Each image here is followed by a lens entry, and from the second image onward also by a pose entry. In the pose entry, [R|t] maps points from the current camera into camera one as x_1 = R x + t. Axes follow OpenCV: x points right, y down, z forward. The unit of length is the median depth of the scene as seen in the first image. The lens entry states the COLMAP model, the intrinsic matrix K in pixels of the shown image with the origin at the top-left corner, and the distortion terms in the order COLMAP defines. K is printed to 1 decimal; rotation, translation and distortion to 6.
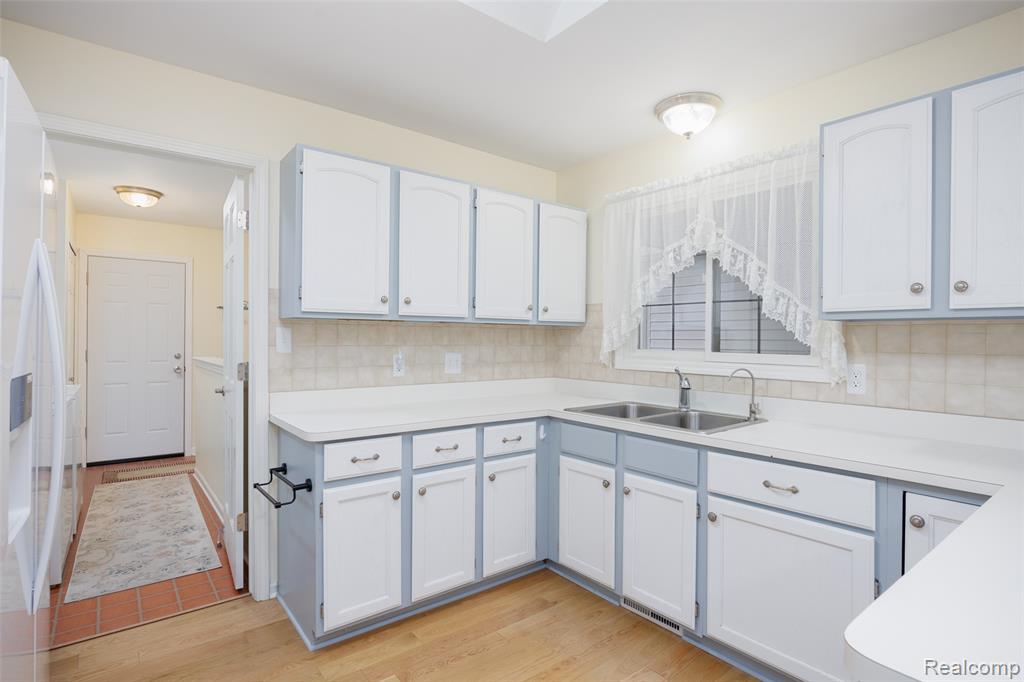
lens RADIAL K [[520.8, 0, 509.7], [0, 520.8, 338.4], [0, 0, 1]] dist [-0.003638, -0.001872]
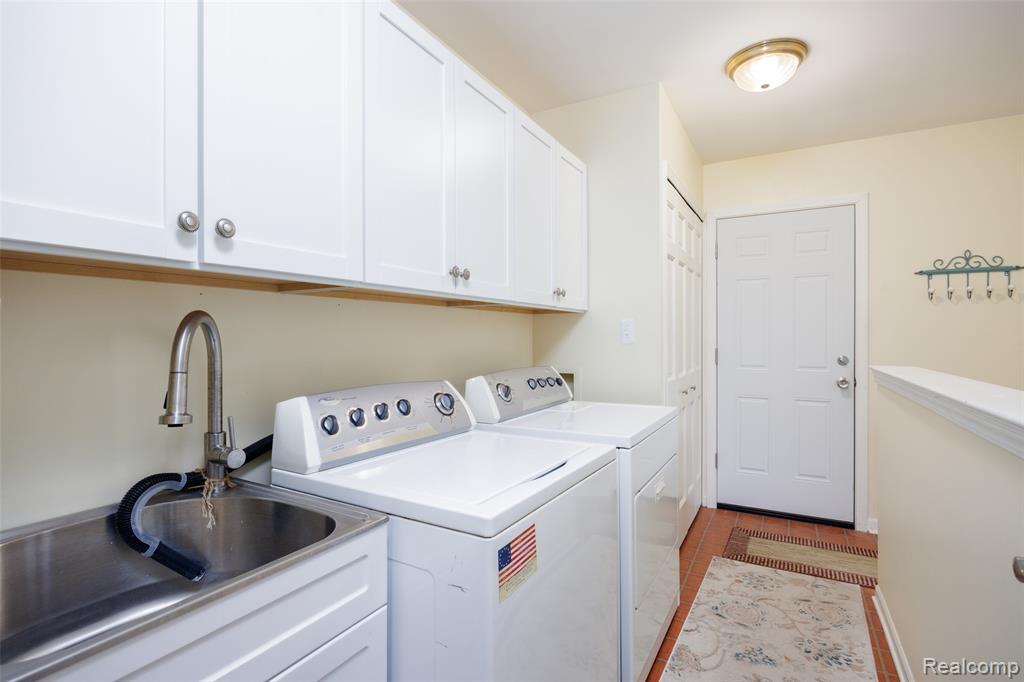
lens RADIAL K [[486.0, 0, 514.2], [0, 486.0, 340.2], [0, 0, 1]] dist [-0.005273, 0.000170]
pose [[0.390019, 0.001237, -0.920806, -0.550421], [0.008473, 0.999952, 0.004932, 0.009032], [0.920768, -0.009726, 0.389990, 0.877842]]
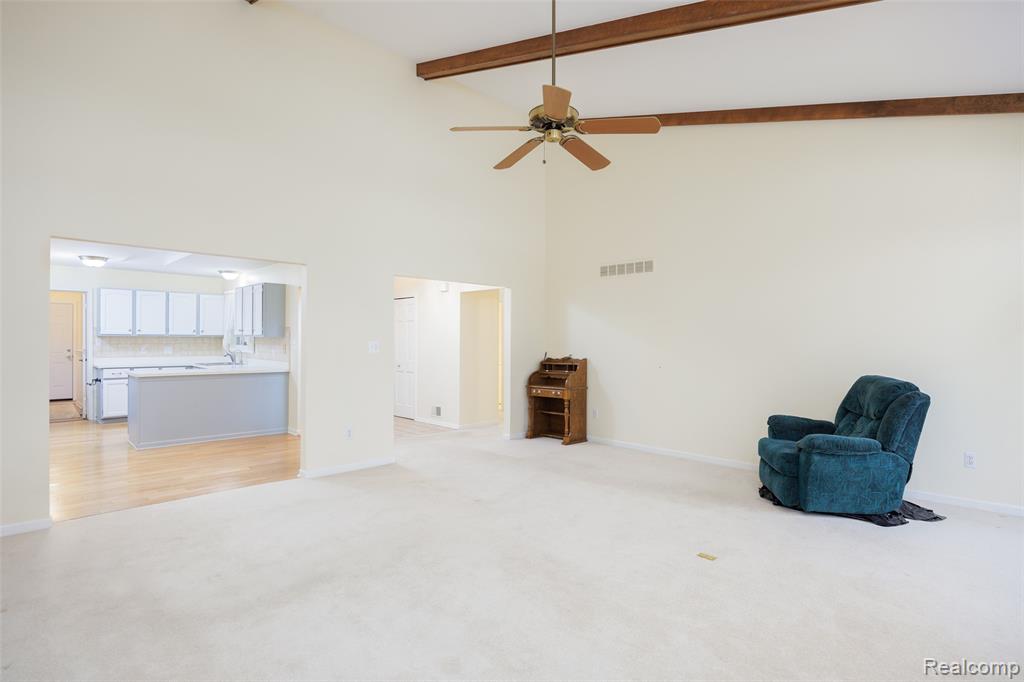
lens RADIAL K [[520.8, 0, 509.6], [0, 520.8, 342.0], [0, 0, 1]] dist [-0.003638, -0.001872]
pose [[0.993213, -0.003127, 0.116265, 1.680675], [0.002465, 0.999980, 0.005838, -0.010478], [-0.116281, -0.005512, 0.993201, -2.439256]]
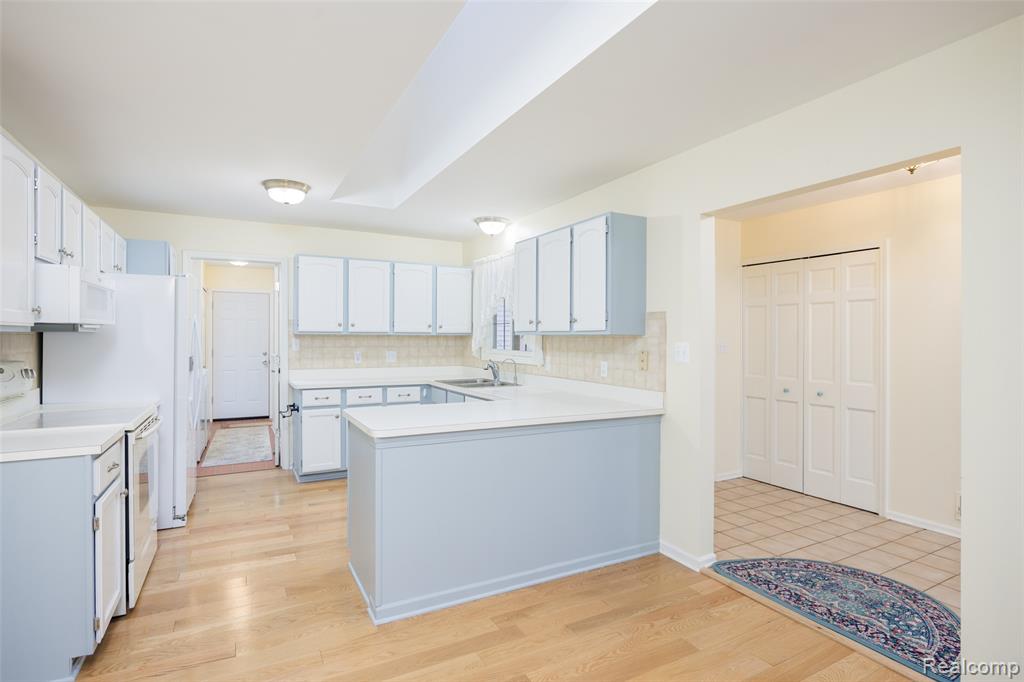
lens RADIAL K [[520.8, 0, 508.3], [0, 520.8, 338.0], [0, 0, 1]] dist [-0.003638, -0.001872]
pose [[0.985221, -0.004214, -0.171234, 0.702629], [0.004166, 0.999991, -0.000637, -0.016526], [0.171236, -0.000085, 0.985230, -0.831565]]
